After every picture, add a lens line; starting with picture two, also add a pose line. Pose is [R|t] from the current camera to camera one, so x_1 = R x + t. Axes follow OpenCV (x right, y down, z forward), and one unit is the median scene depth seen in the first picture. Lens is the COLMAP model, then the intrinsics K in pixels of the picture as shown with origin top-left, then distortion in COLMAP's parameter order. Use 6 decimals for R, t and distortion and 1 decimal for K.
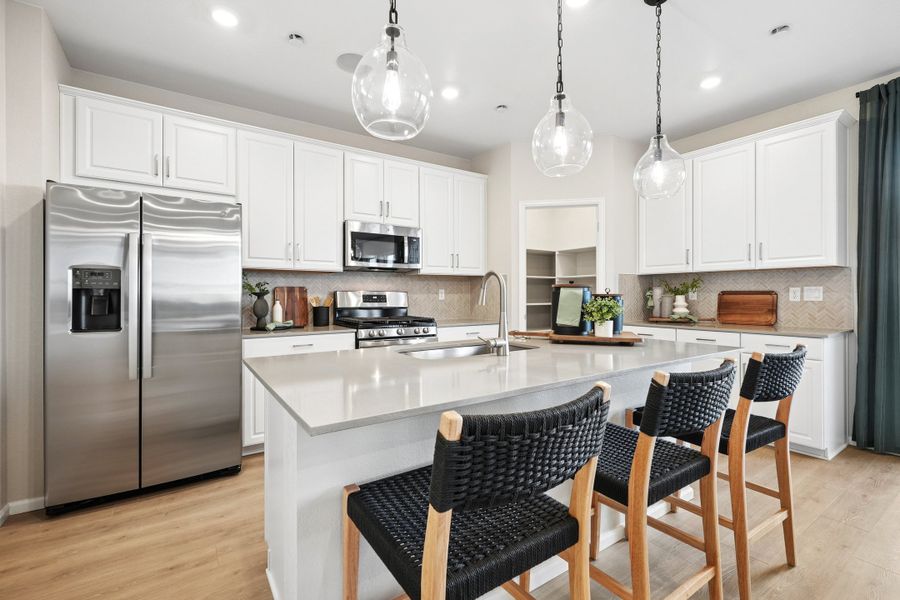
lens RADIAL K [[405.0, 0, 454.5], [0, 405.0, 297.0], [0, 0, 1]] dist [-0.001173, -0.000411]
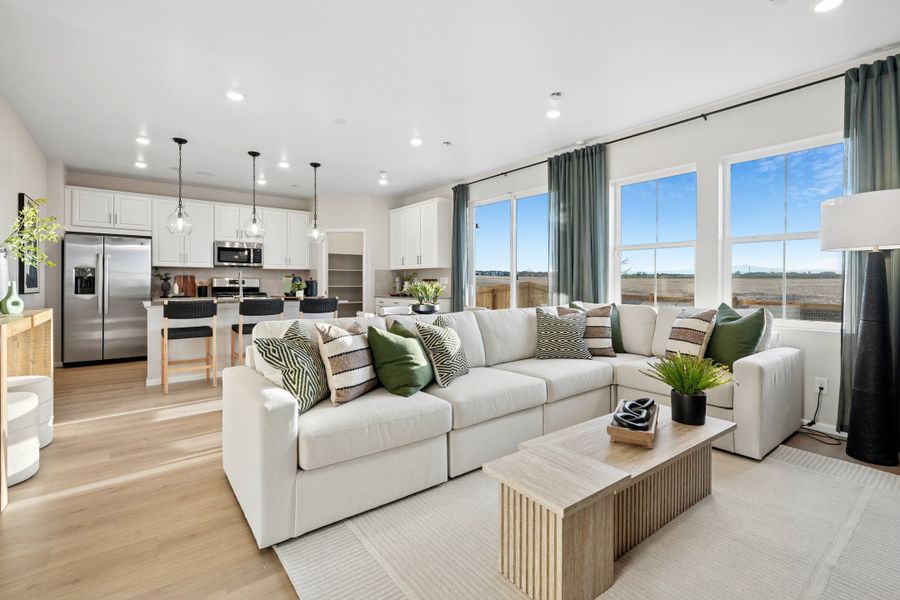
lens RADIAL K [[405.0, 0, 452.5], [0, 405.0, 286.0], [0, 0, 1]] dist [-0.001173, -0.000411]
pose [[0.997579, 0.004567, 0.069397, 0.708272], [-0.004823, 0.999982, 0.003517, 0.010786], [-0.069380, -0.003843, 0.997583, -0.969472]]
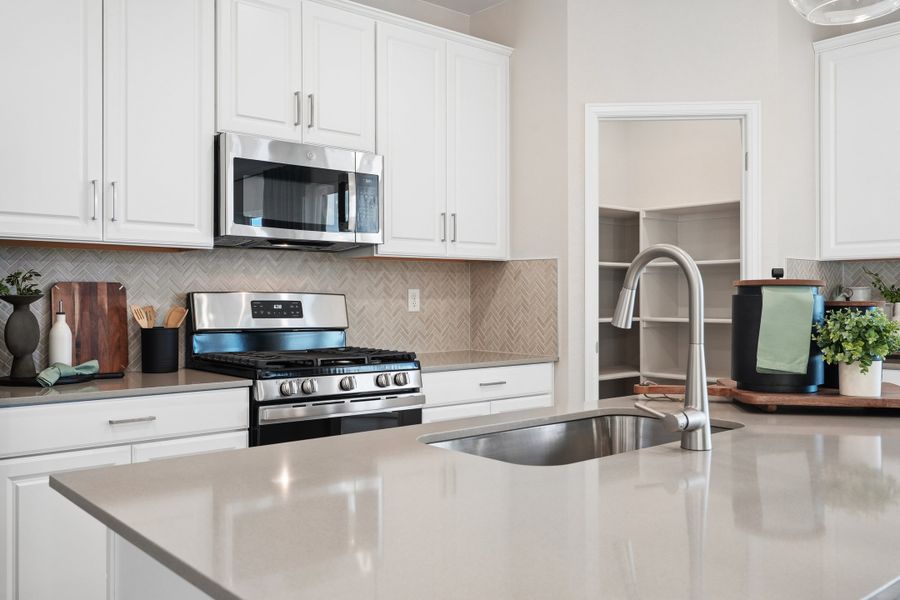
lens RADIAL K [[788.2, 0, 455.5], [0, 788.2, 298.1], [0, 0, 1]] dist [0.013947, -0.007131]
pose [[0.992795, 0.001174, 0.119817, -0.116654], [-0.000381, 0.999978, -0.006641, -0.003151], [-0.119822, 0.006547, 0.992774, 0.116094]]
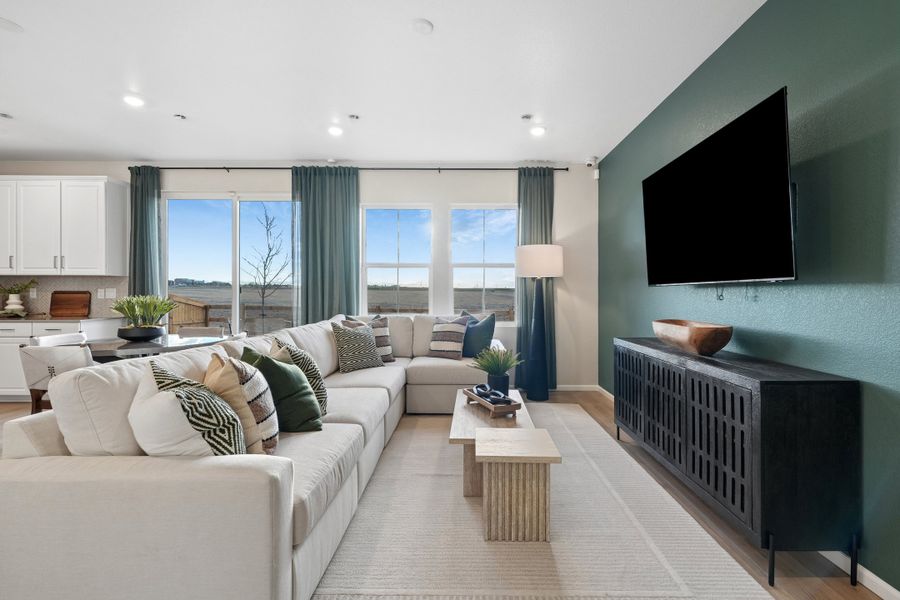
lens RADIAL K [[405.0, 0, 465.1], [0, 405.0, 292.2], [0, 0, 1]] dist [-0.001173, -0.000411]
pose [[0.559934, 0.007251, 0.828506, 0.353954], [0.001629, 0.999950, -0.009852, 0.003918], [-0.828536, 0.006867, 0.559894, -0.818160]]
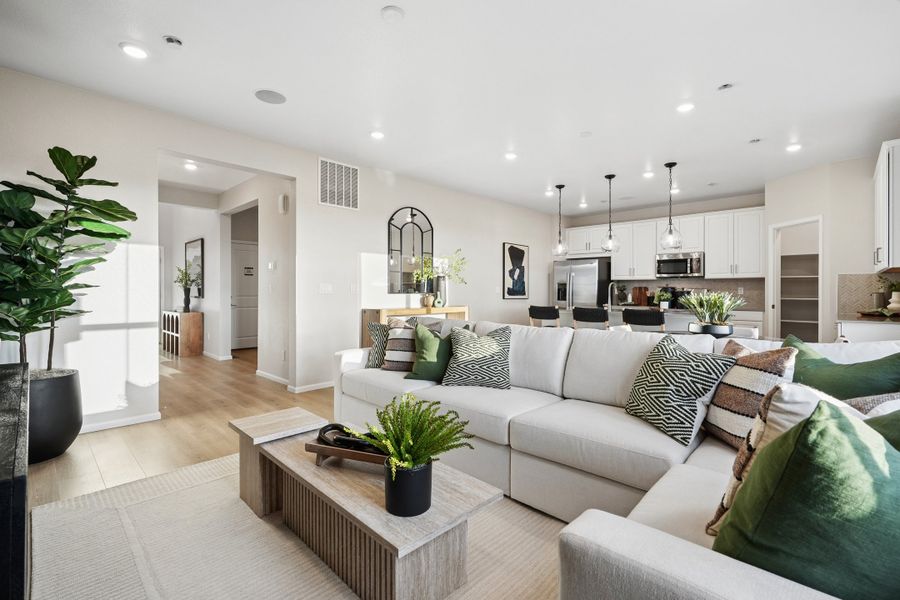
lens RADIAL K [[405.0, 0, 461.8], [0, 405.0, 294.0], [0, 0, 1]] dist [-0.001173, -0.000411]
pose [[0.222132, 0.011138, -0.974953, 1.506198], [-0.010360, 0.999905, 0.009063, 0.003367], [0.974962, 0.008088, 0.222226, -0.420519]]
